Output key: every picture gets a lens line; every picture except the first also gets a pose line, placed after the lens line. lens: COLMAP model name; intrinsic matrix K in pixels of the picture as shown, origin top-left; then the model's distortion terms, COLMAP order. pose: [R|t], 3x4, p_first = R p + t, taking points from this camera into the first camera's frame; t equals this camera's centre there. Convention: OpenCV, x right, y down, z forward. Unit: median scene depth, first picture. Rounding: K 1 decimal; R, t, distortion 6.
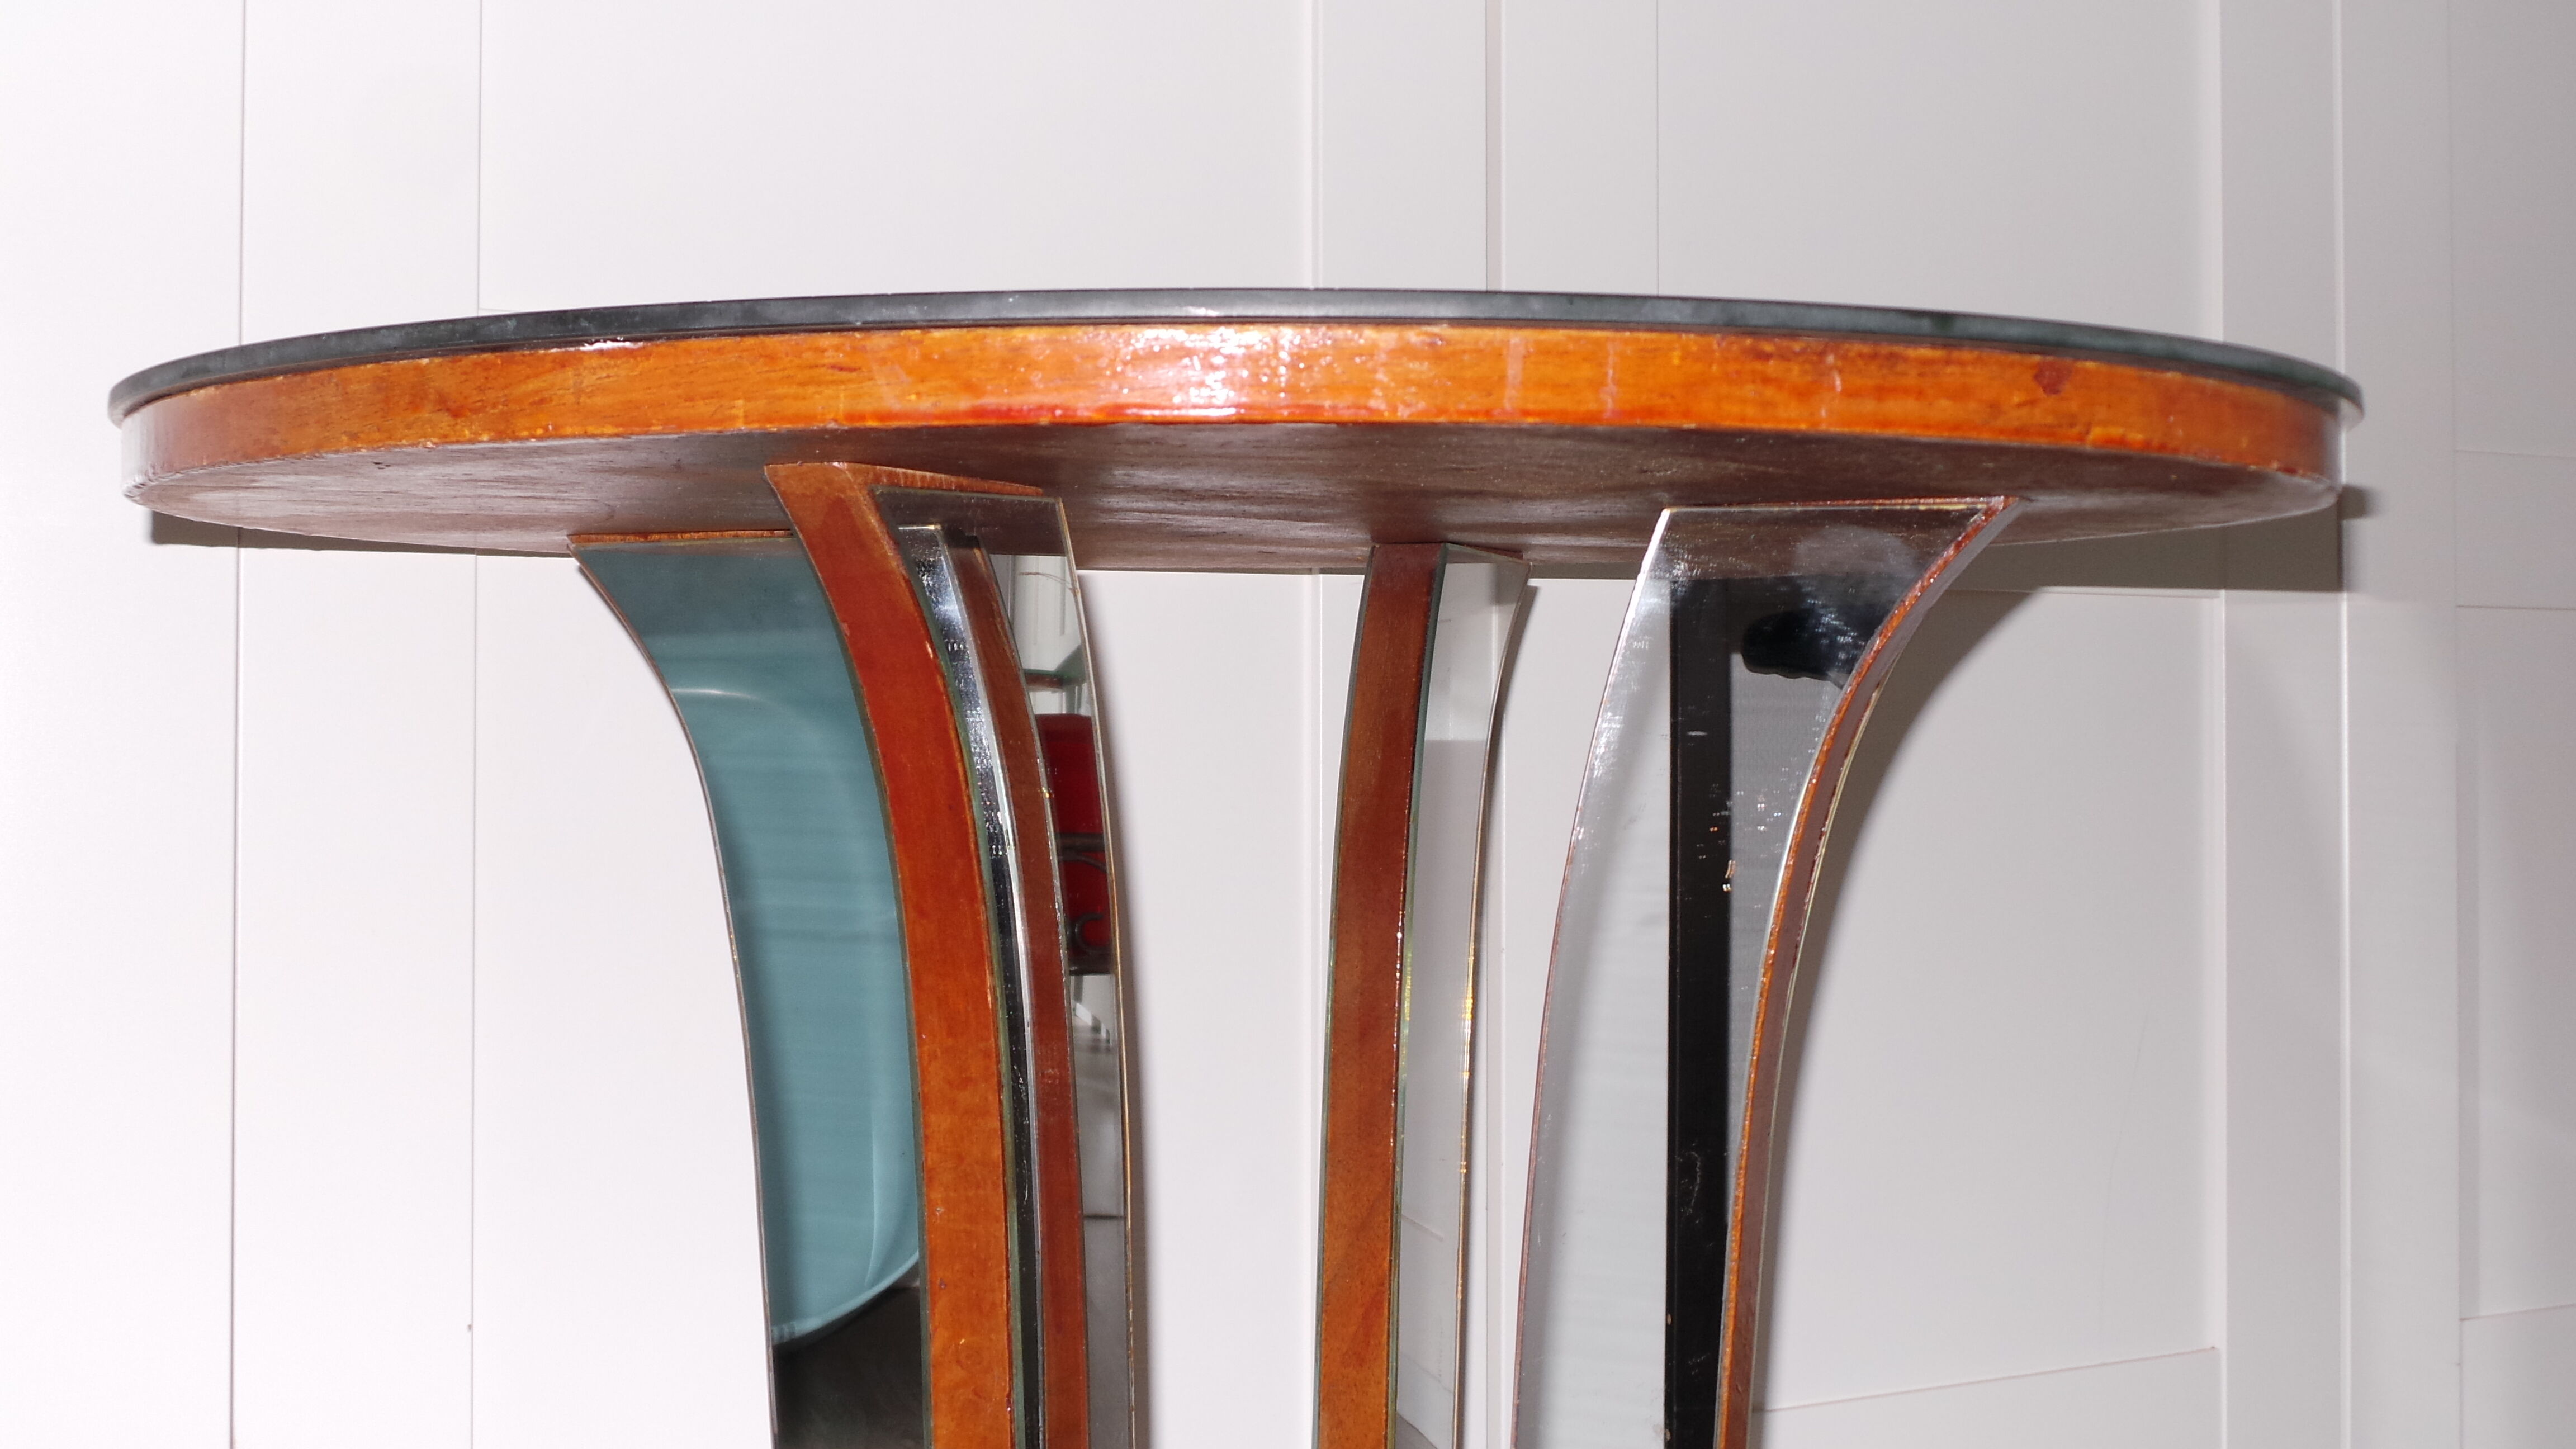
lens RADIAL K [[2999.4, 0, 1288.0], [0, 2999.4, 724.5], [0, 0, 1]] dist [0.005485, -0.013522]
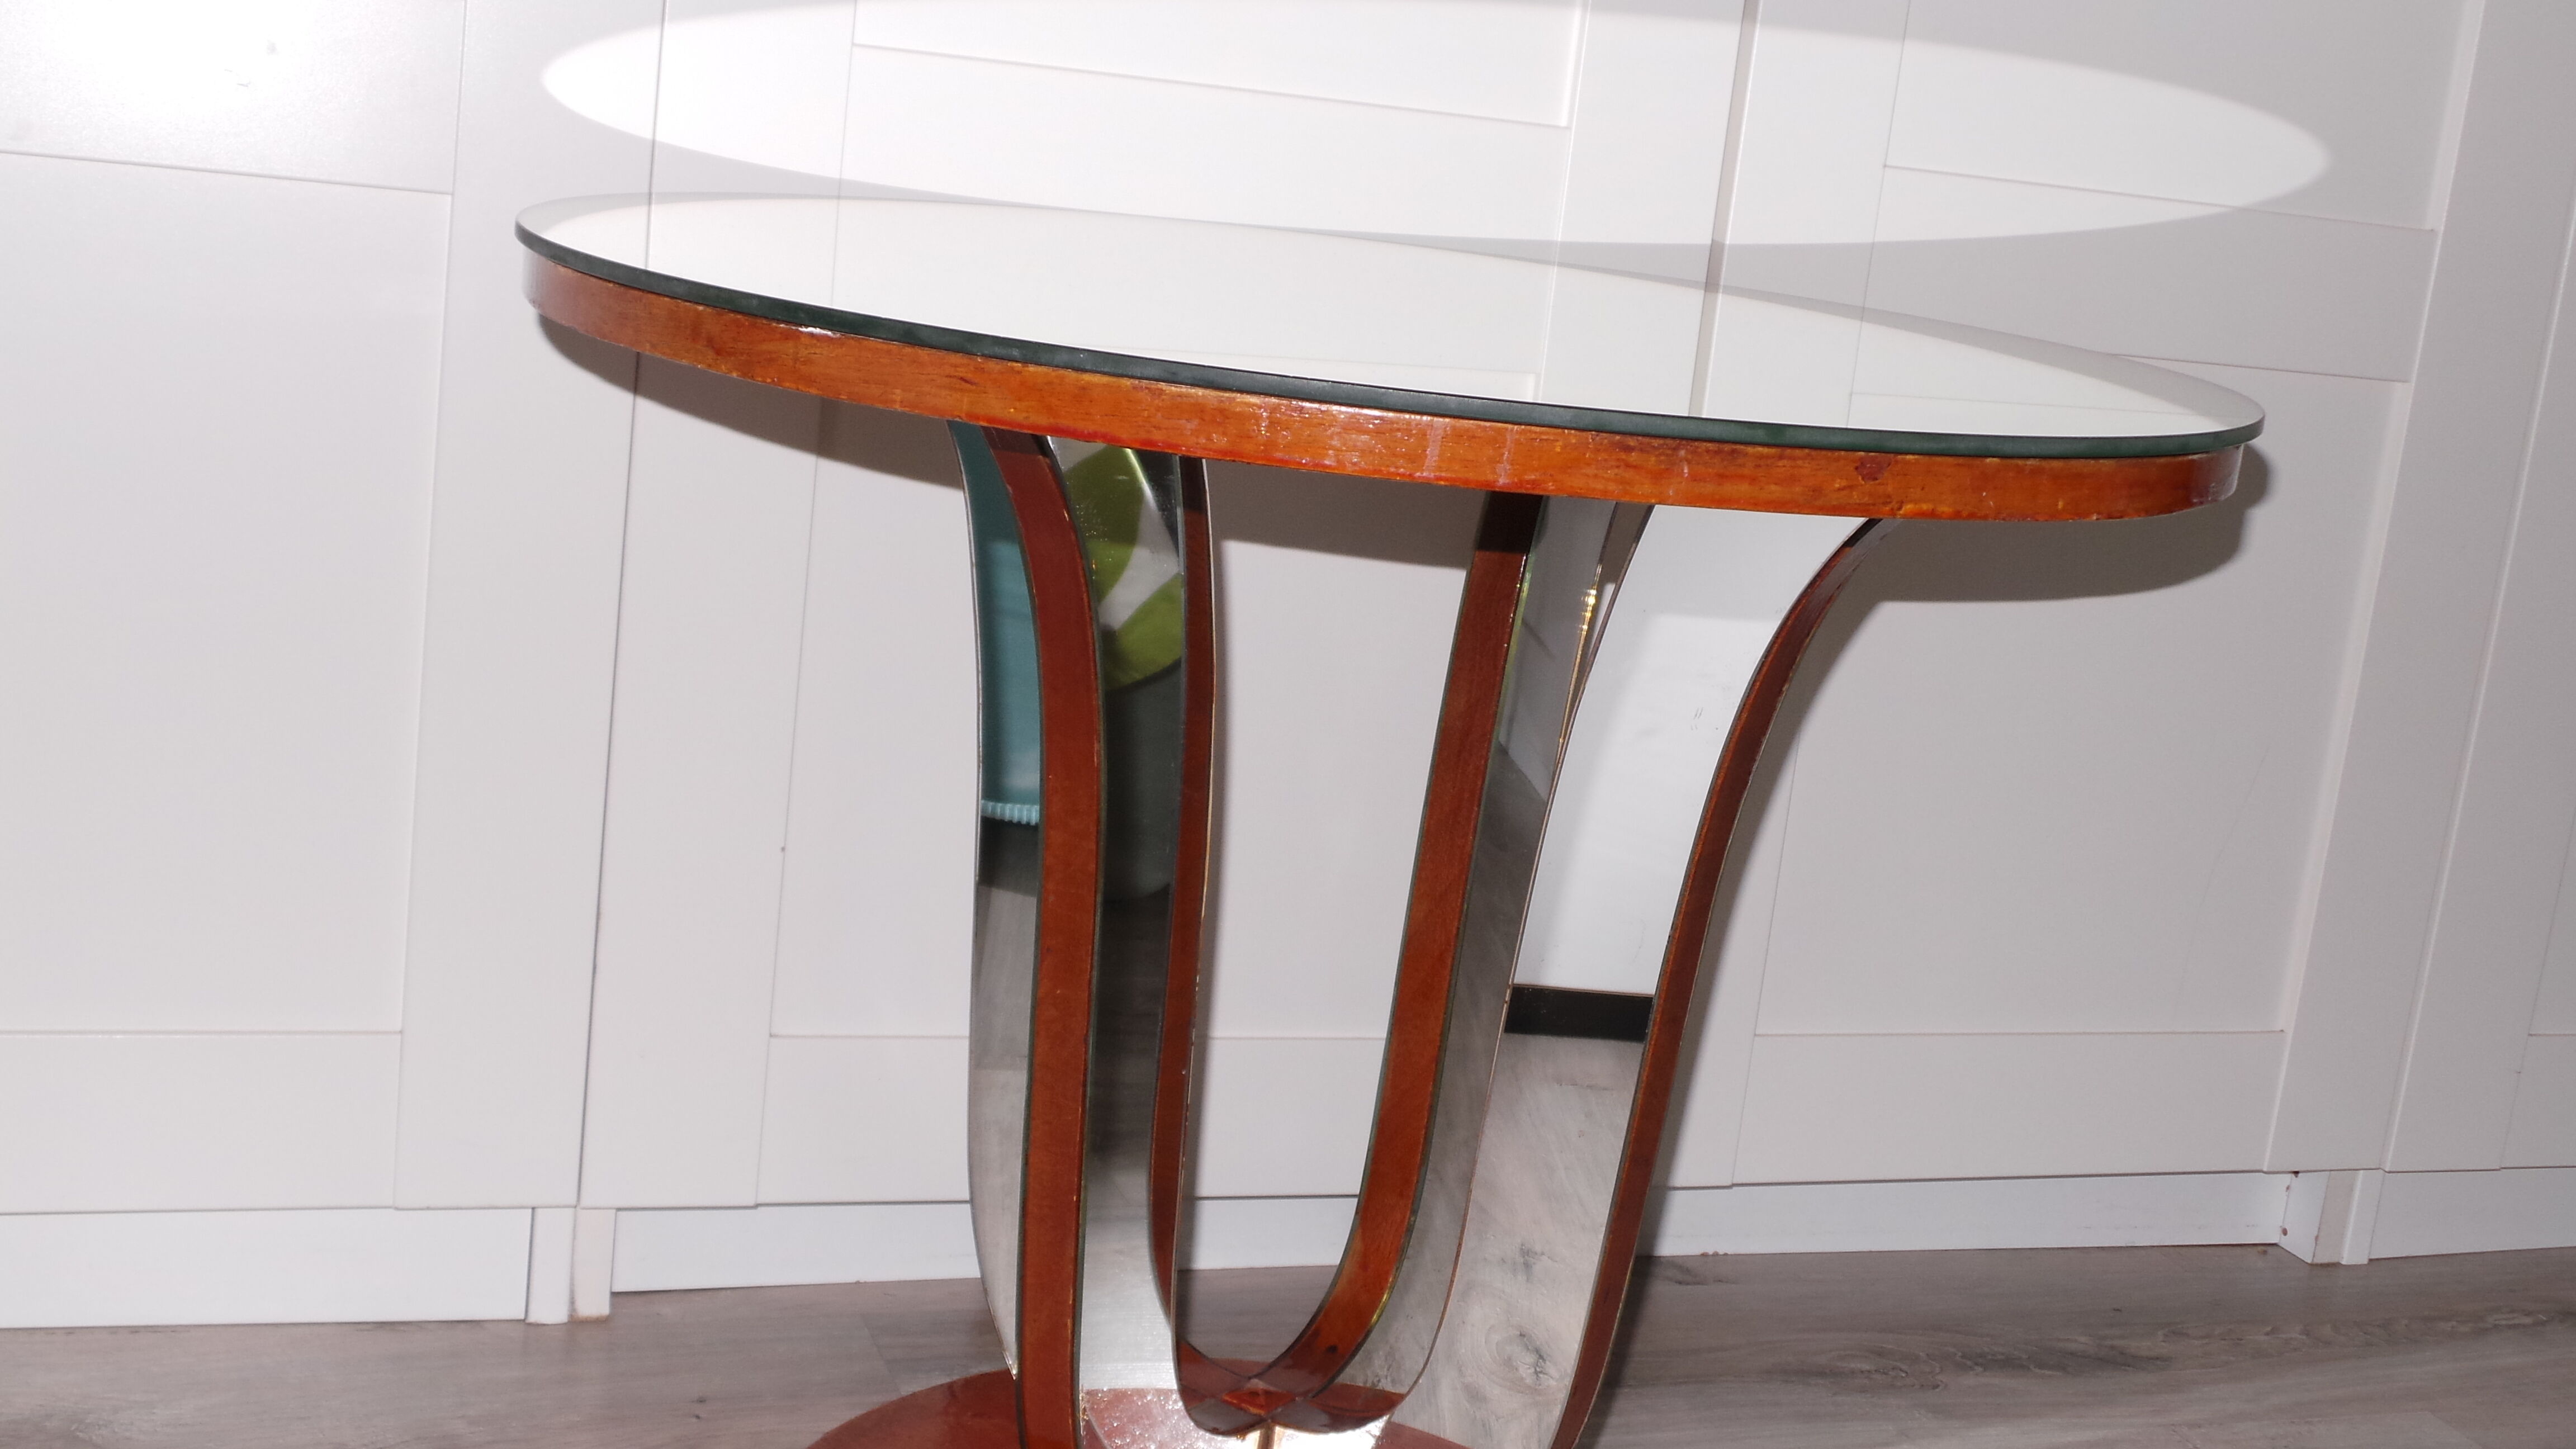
lens RADIAL K [[2999.4, 0, 1288.0], [0, 2999.4, 724.5], [0, 0, 1]] dist [0.005485, -0.013522]
pose [[0.977659, 0.143379, -0.153707, 0.231129], [-0.107304, 0.969219, 0.221588, -0.281609], [0.180747, -0.200144, 0.962950, -0.350578]]
